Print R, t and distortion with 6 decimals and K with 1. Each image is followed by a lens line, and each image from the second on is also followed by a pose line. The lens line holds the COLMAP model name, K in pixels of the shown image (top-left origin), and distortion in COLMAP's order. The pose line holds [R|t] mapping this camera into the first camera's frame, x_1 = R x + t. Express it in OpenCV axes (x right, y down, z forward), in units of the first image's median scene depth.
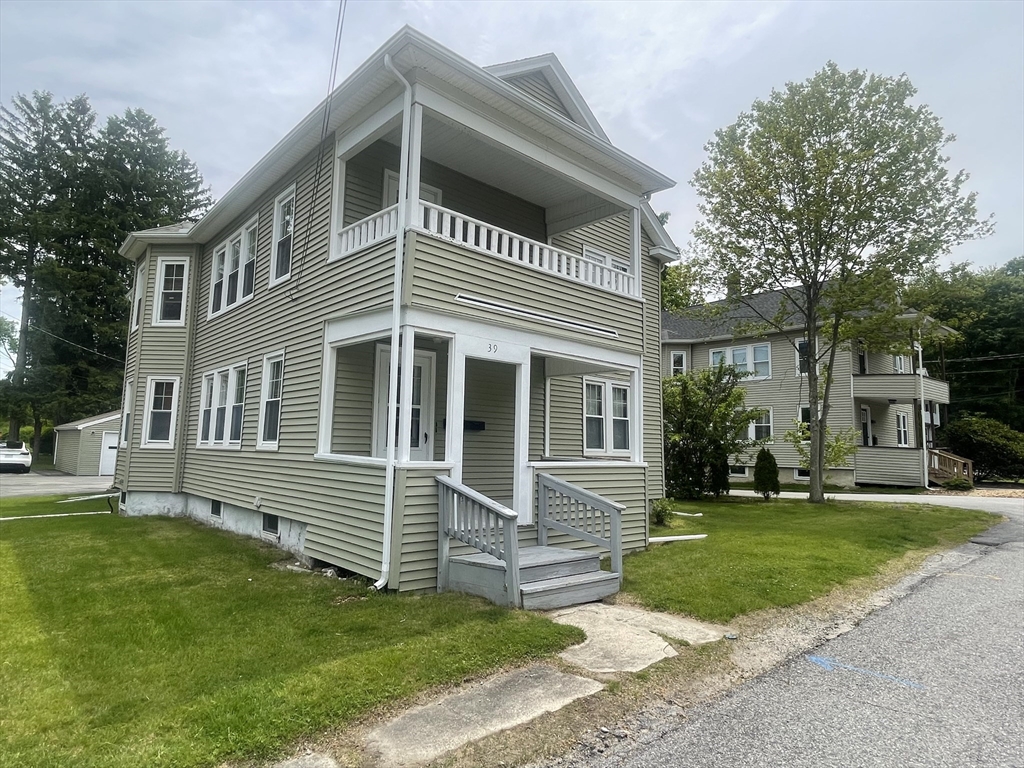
lens RADIAL K [[587.8, 0, 512.0], [0, 587.8, 384.0], [0, 0, 1]] dist [-0.004536, -0.000067]
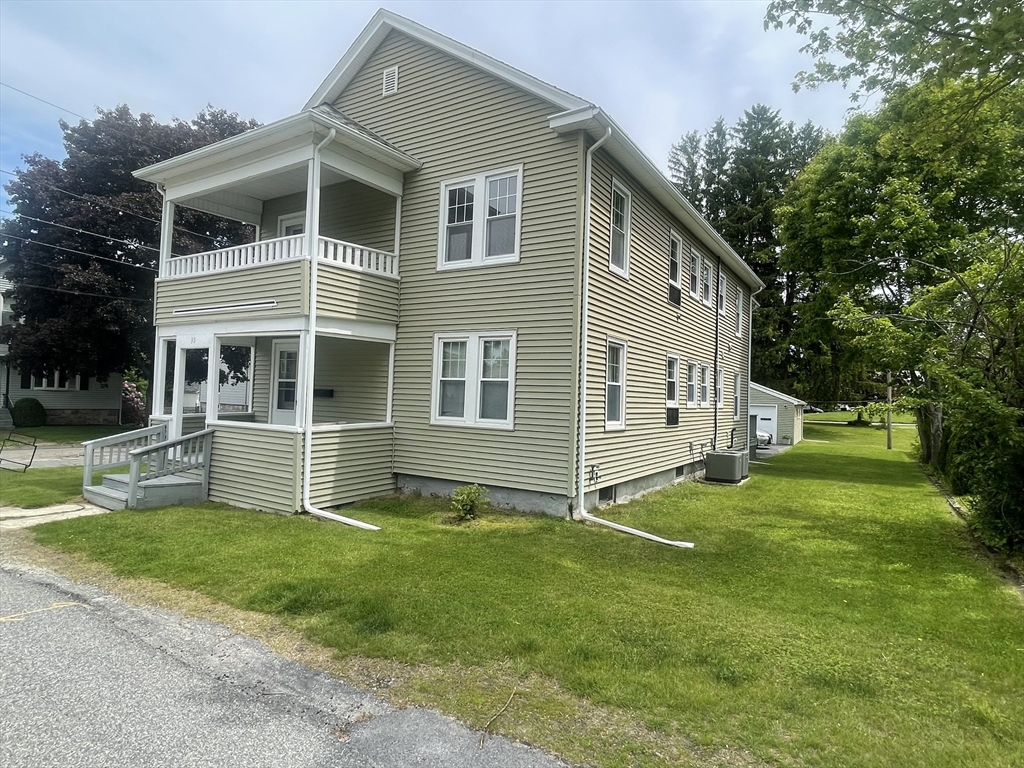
lens RADIAL K [[587.8, 0, 512.0], [0, 587.8, 384.0], [0, 0, 1]] dist [-0.004536, -0.000067]
pose [[0.270250, -0.034985, -0.962154, 1.161579], [0.079799, 0.996715, -0.013828, 0.095689], [0.959477, -0.073042, 0.272154, 1.006601]]
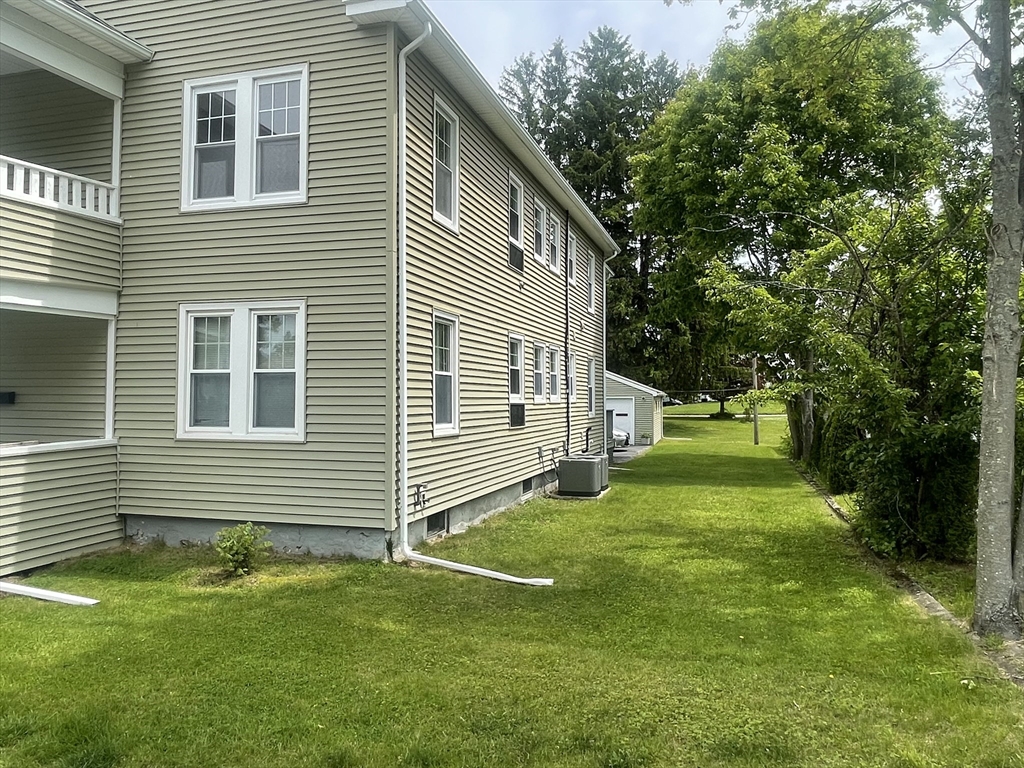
lens RADIAL K [[771.9, 0, 512.0], [0, 771.9, 384.0], [0, 0, 1]] dist [0.018687, -0.043280]
pose [[0.515924, -0.036206, -0.855869, 1.122058], [0.103229, 0.994453, 0.020159, 0.098200], [0.850392, -0.098752, 0.516800, 1.014736]]
